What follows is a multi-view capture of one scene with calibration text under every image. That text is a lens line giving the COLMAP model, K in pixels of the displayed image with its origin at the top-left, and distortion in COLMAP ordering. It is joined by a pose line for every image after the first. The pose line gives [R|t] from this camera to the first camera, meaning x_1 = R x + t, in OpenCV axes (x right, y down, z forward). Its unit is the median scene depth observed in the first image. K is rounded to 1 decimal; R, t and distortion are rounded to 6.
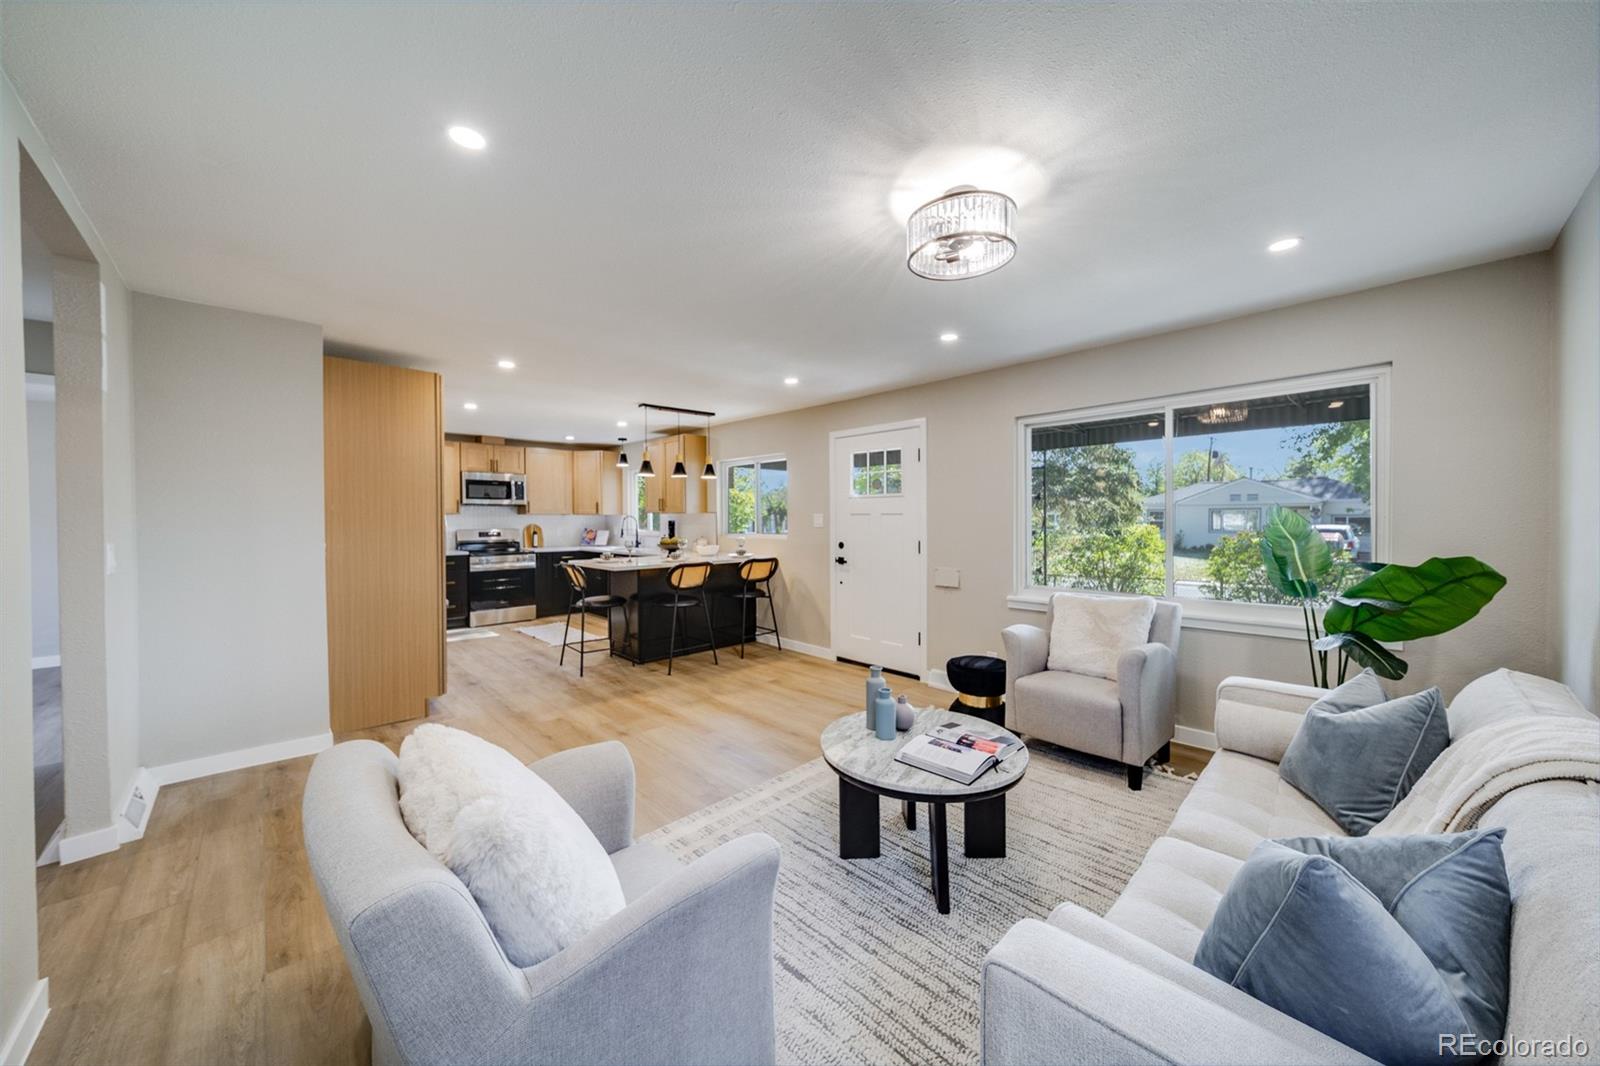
lens RADIAL K [[554.7, 0, 794.7], [0, 554.7, 526.9], [0, 0, 1]] dist [-0.000186, -0.000108]
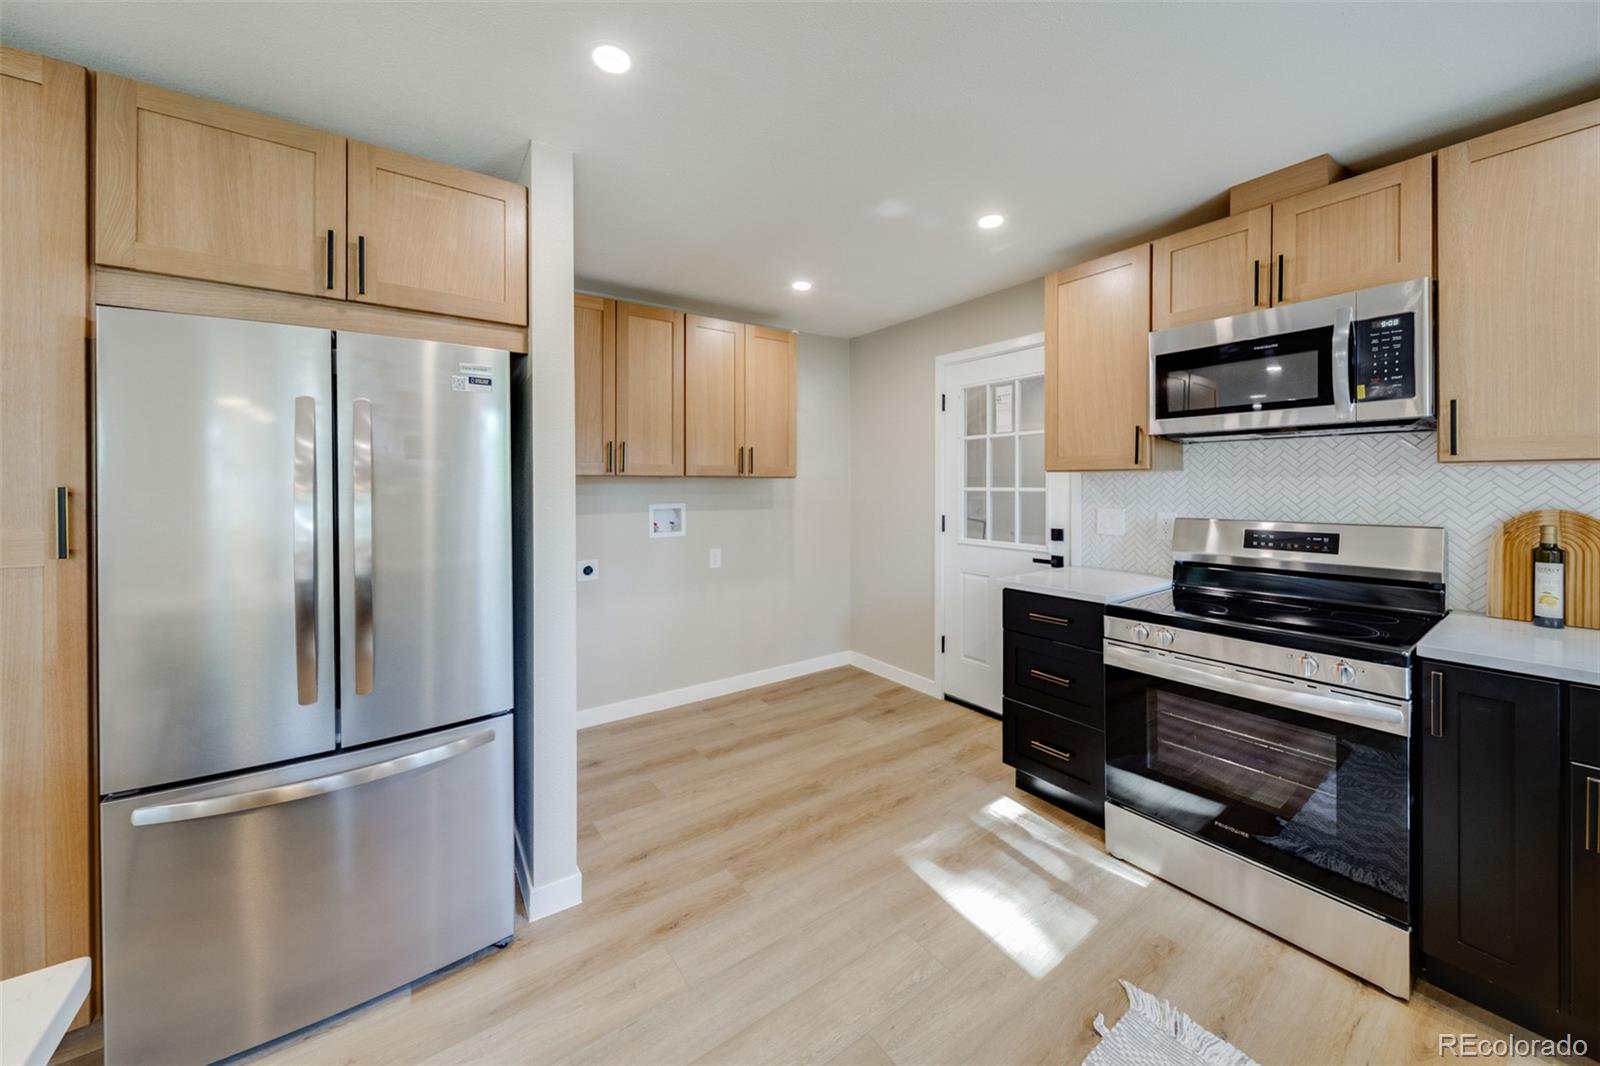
lens RADIAL K [[577.5, 0, 825.9], [0, 577.5, 483.1], [0, 0, 1]] dist [0.000328, 0.000179]
pose [[-0.149905, 0.000327, -0.988700, -0.234693], [-0.010793, 0.999940, 0.001967, -0.013193], [0.988641, 0.010966, -0.149892, 0.813848]]
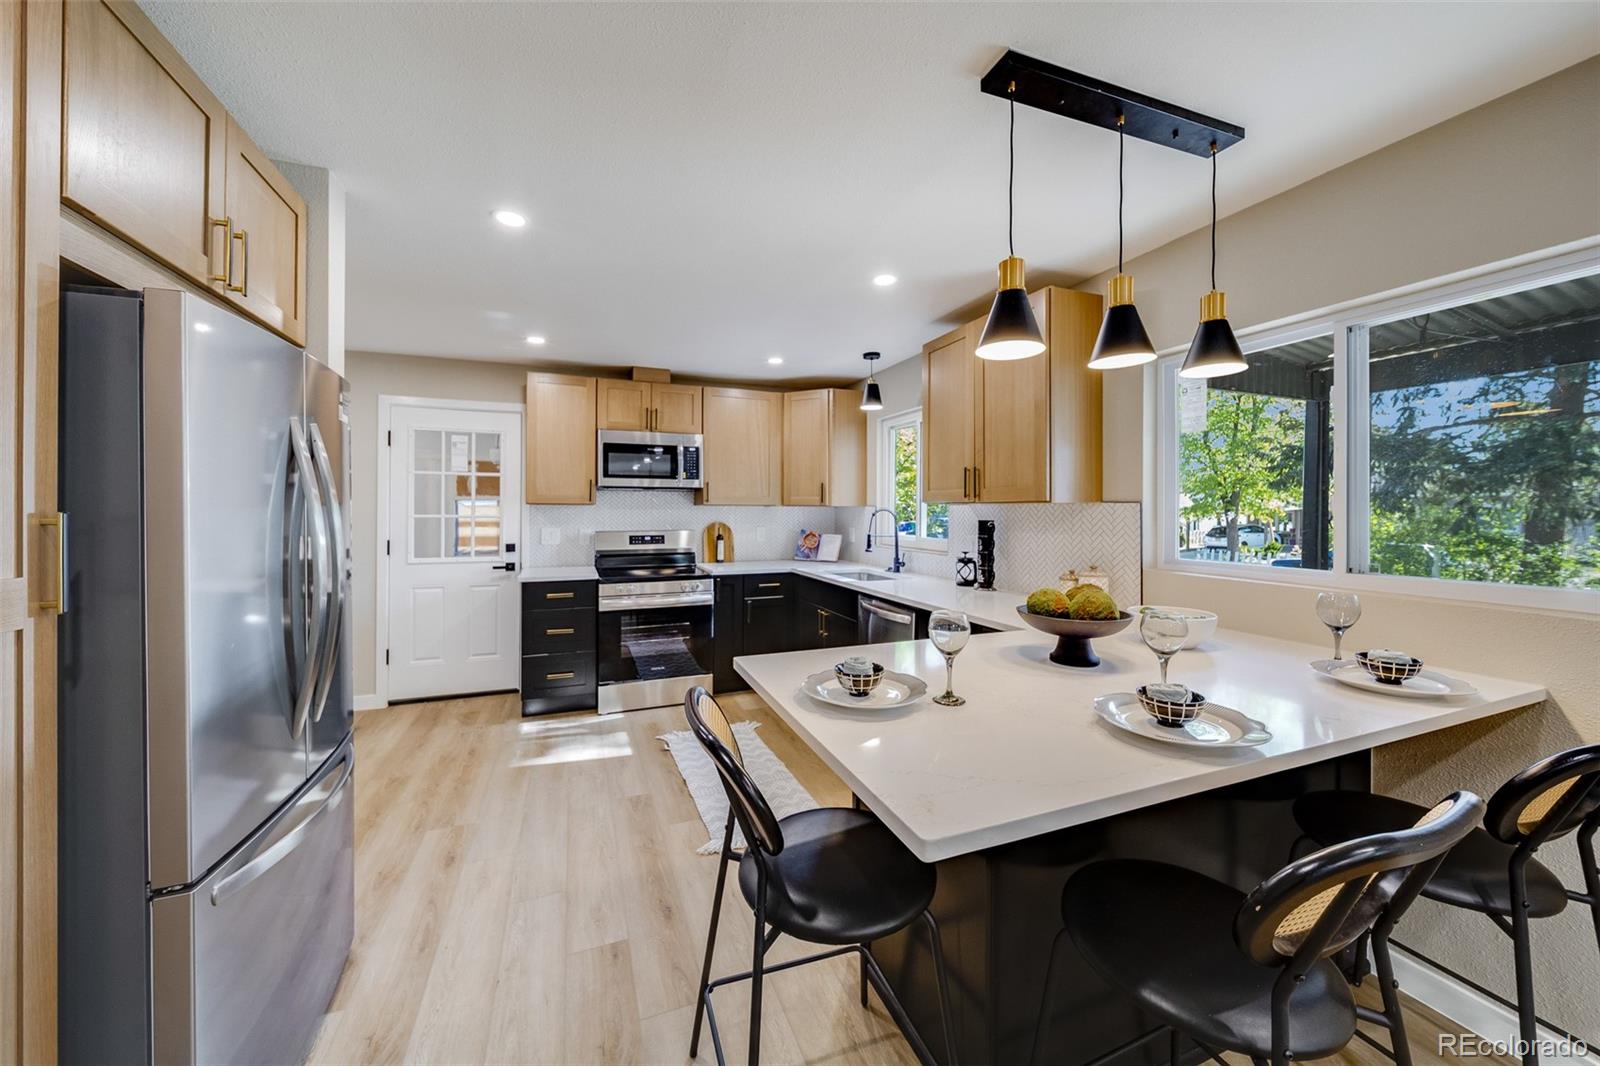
lens RADIAL K [[575.3, 0, 794.1], [0, 575.3, 504.9], [0, 0, 1]] dist [-0.001089, -0.000283]
pose [[0.925162, 0.000885, -0.379573, -0.179648], [-0.010535, 0.999672, -0.023347, -0.010542], [0.379427, 0.025599, 0.924867, 0.501485]]
